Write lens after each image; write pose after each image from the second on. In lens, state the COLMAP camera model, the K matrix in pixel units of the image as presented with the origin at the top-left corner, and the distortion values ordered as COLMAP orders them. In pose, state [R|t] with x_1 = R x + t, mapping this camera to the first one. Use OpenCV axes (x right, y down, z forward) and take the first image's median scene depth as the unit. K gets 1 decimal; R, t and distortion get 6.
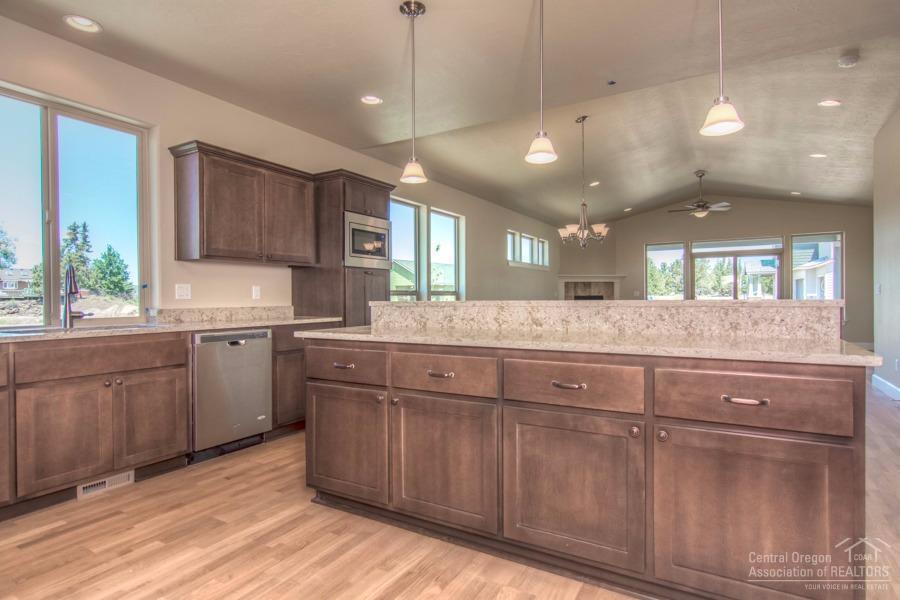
lens RADIAL K [[476.6, 0, 446.3], [0, 476.6, 298.5], [0, 0, 1]] dist [-0.001042, 0.000282]
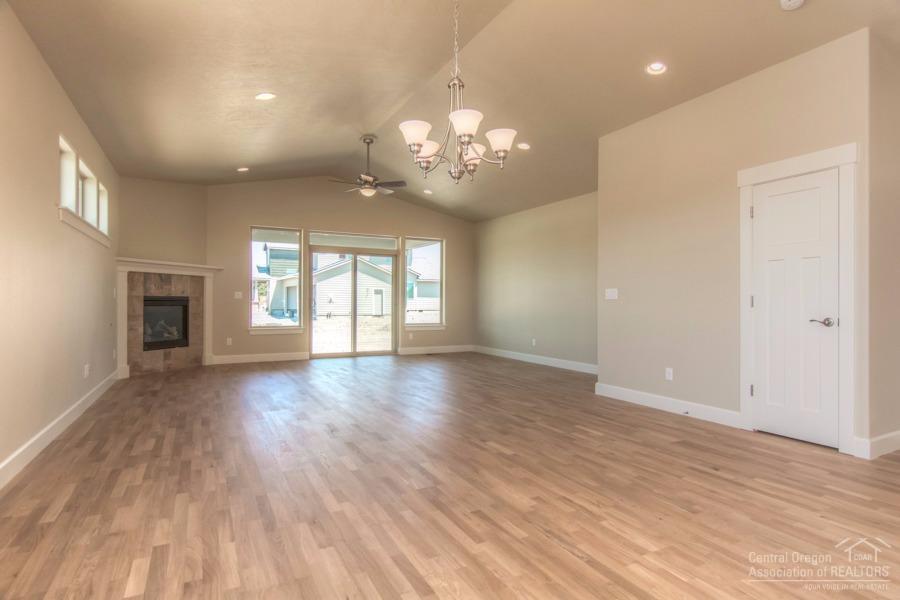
lens RADIAL K [[476.6, 0, 442.5], [0, 476.6, 301.6], [0, 0, 1]] dist [-0.001042, 0.000282]
pose [[0.519293, 0.012801, 0.854500, -0.169096], [-0.009410, 0.999913, -0.009261, 0.012645], [-0.854545, -0.003232, 0.519368, 1.586922]]
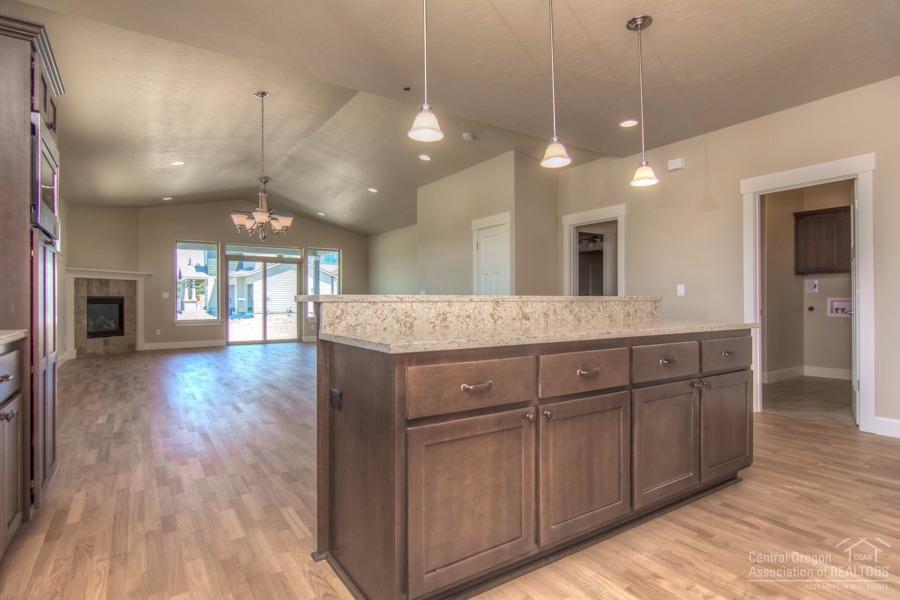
lens RADIAL K [[476.6, 0, 446.8], [0, 476.6, 299.7], [0, 0, 1]] dist [-0.001042, 0.000282]
pose [[0.424726, 0.008641, 0.905281, -0.733818], [-0.002138, 0.999961, -0.008542, 0.019954], [-0.905320, 0.001693, 0.424728, 0.643948]]
